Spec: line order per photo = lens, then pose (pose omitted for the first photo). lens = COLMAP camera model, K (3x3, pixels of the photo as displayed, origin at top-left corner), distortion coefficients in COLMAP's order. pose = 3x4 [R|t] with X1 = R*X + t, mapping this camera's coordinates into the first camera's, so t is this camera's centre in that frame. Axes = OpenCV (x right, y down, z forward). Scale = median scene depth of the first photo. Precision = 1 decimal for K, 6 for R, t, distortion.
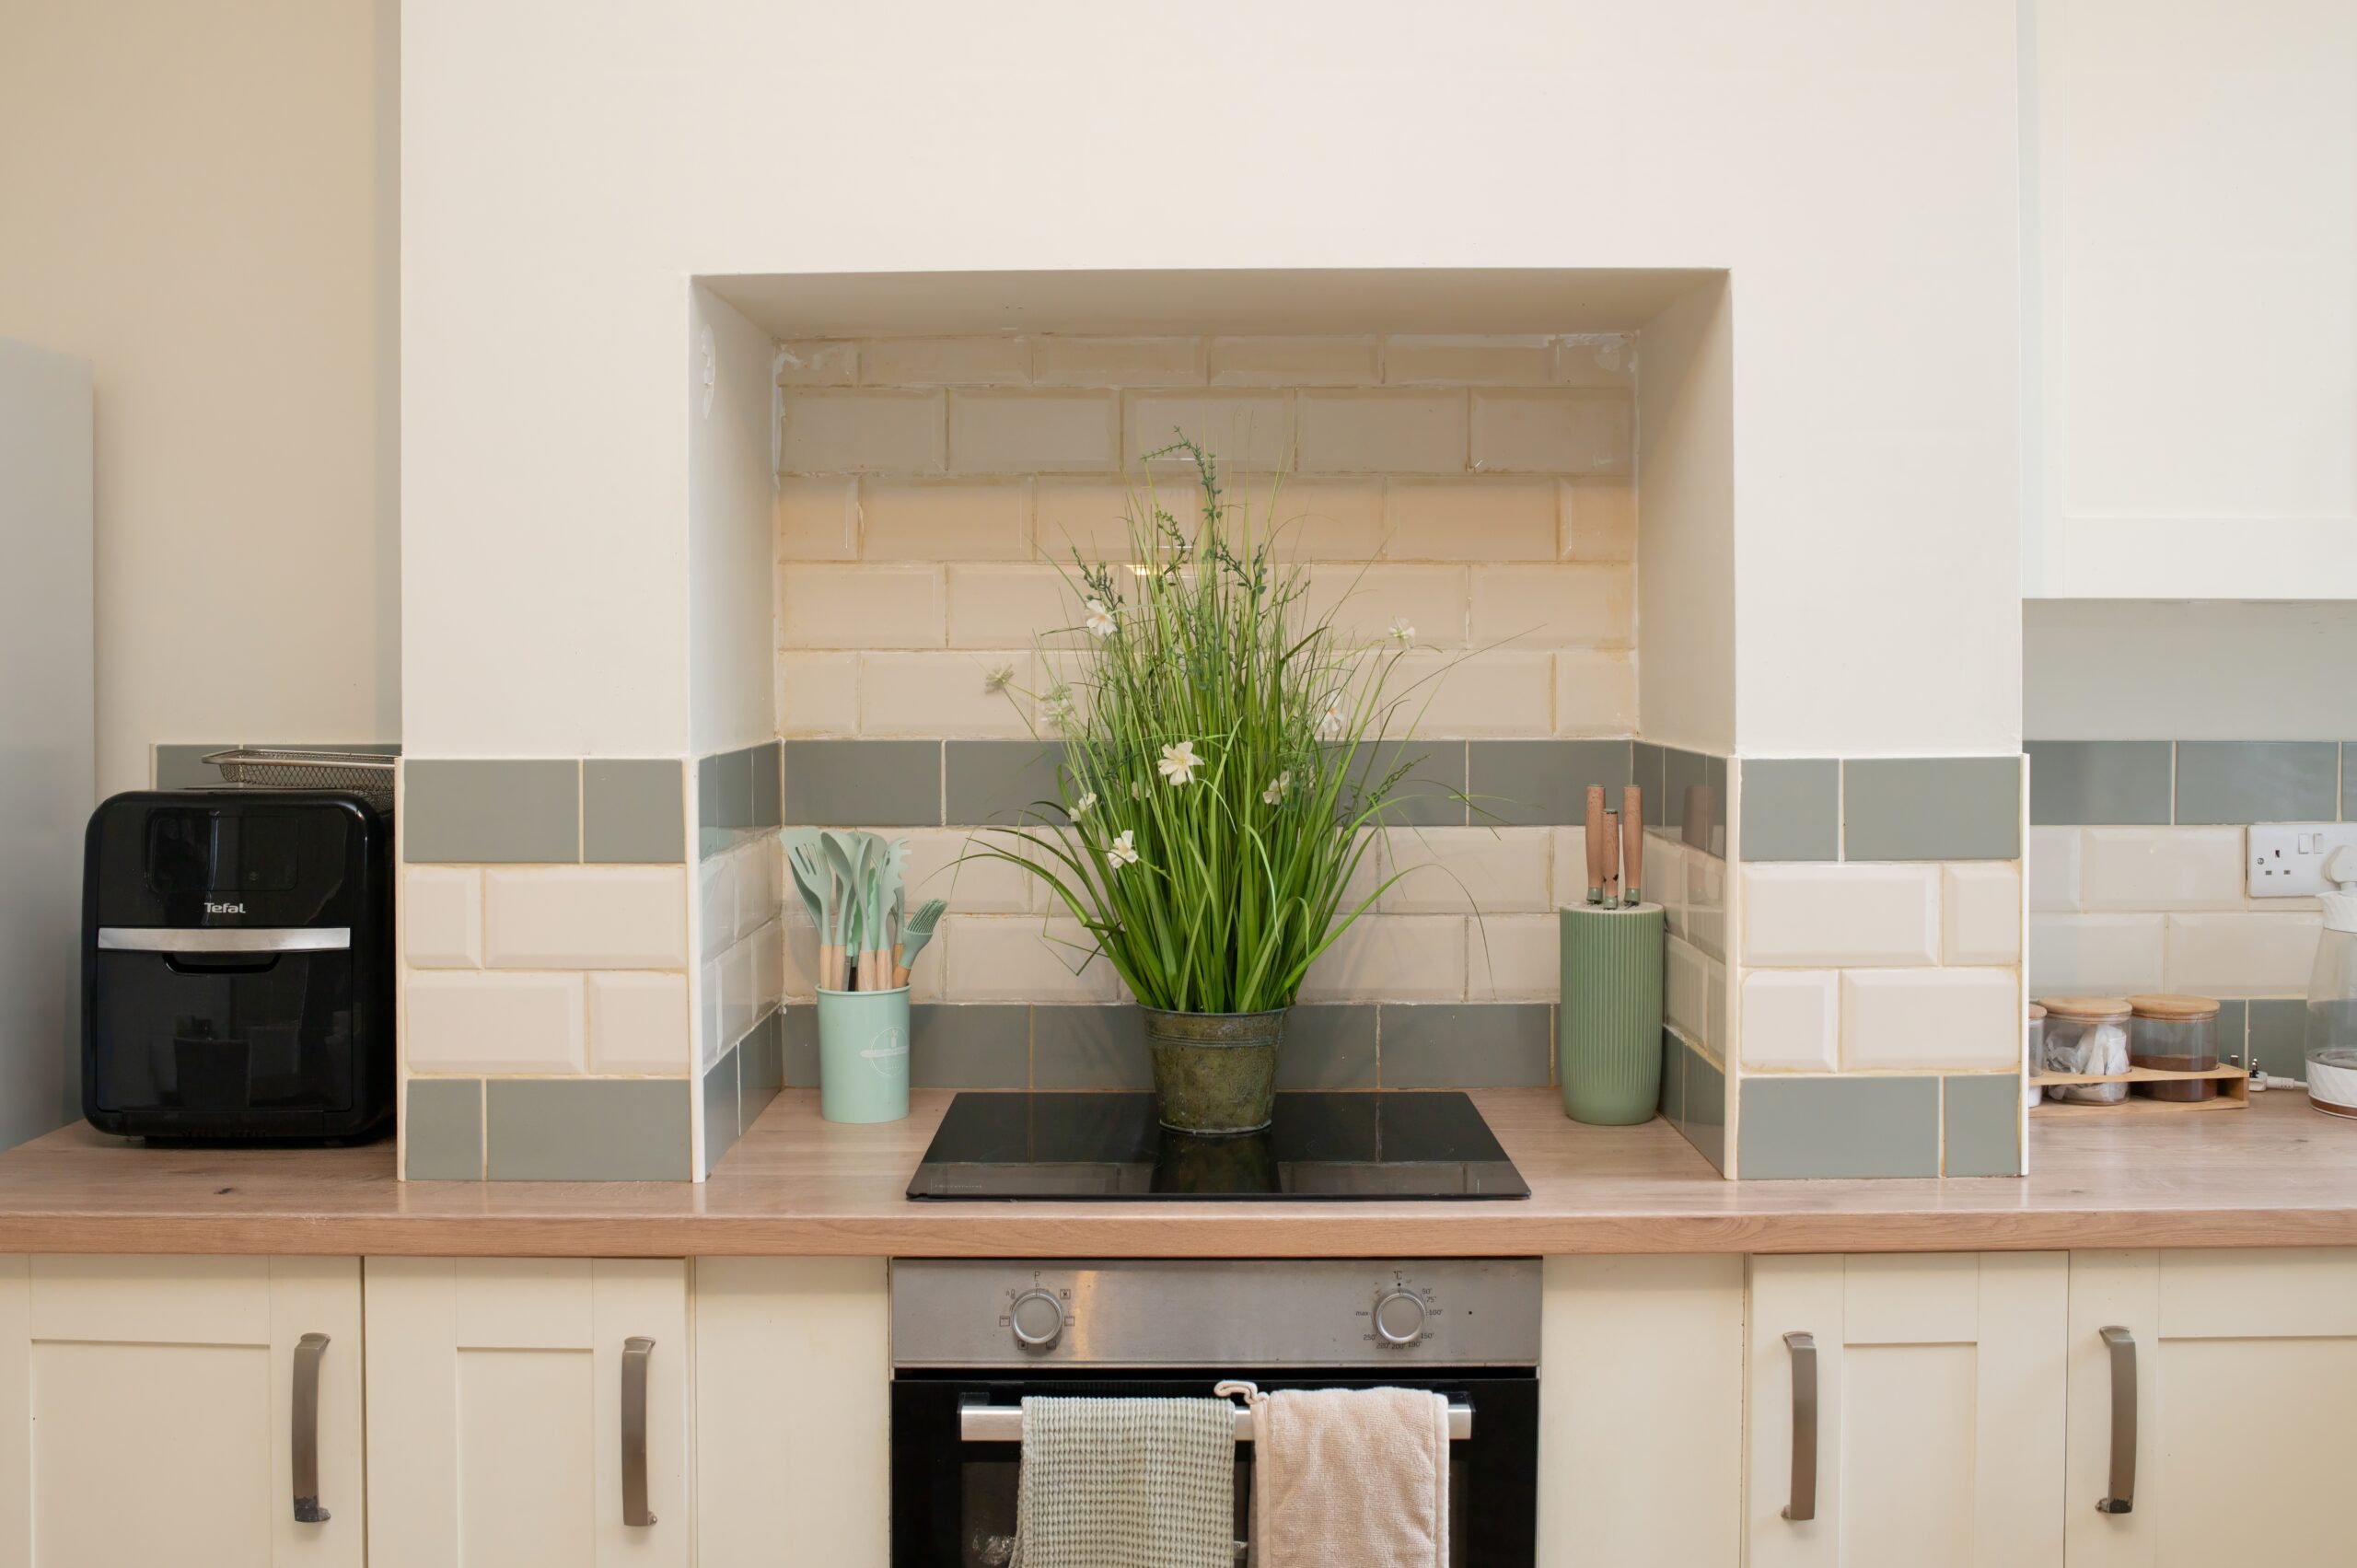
lens RADIAL K [[2450.3, 0, 1173.4], [0, 2450.3, 839.6], [0, 0, 1]] dist [-0.092332, 0.020086]
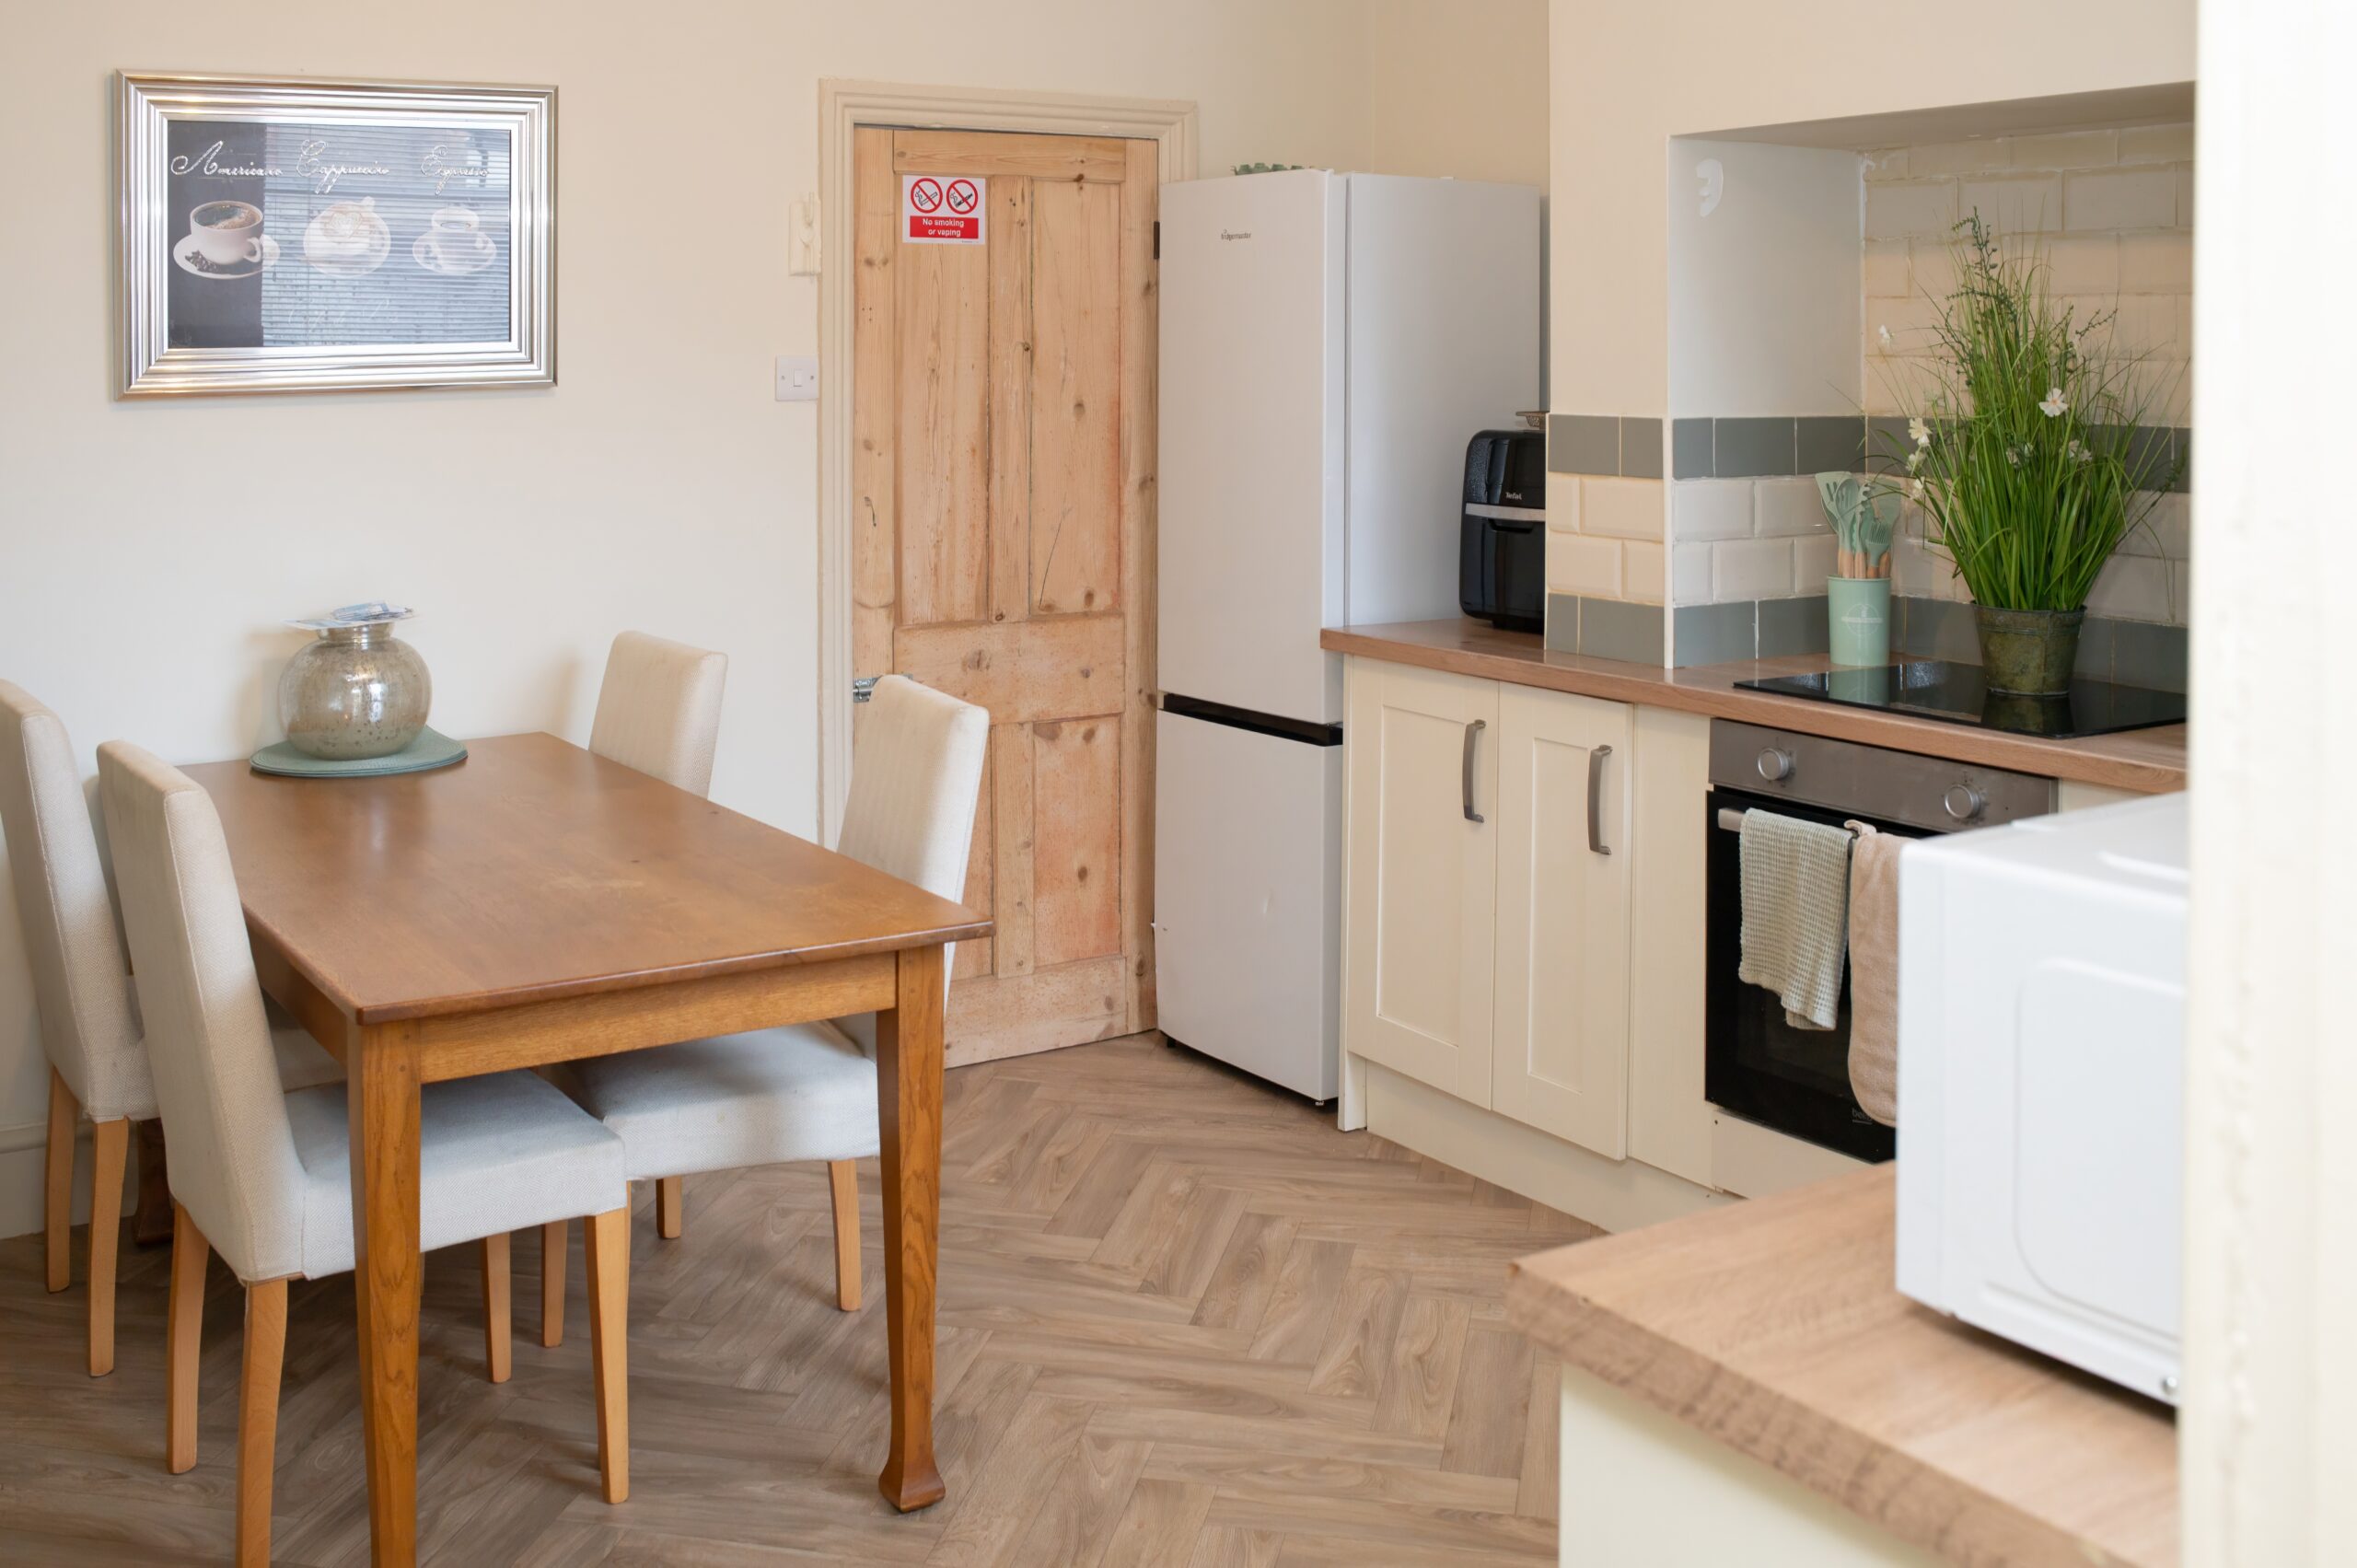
lens RADIAL K [[2450.3, 0, 1173.4], [0, 2450.3, 839.6], [0, 0, 1]] dist [-0.092332, 0.020086]
pose [[0.534165, 0.162930, -0.829531, 1.048732], [-0.066136, 0.986298, 0.151134, 0.022899], [0.842789, -0.025868, 0.537622, -0.215329]]
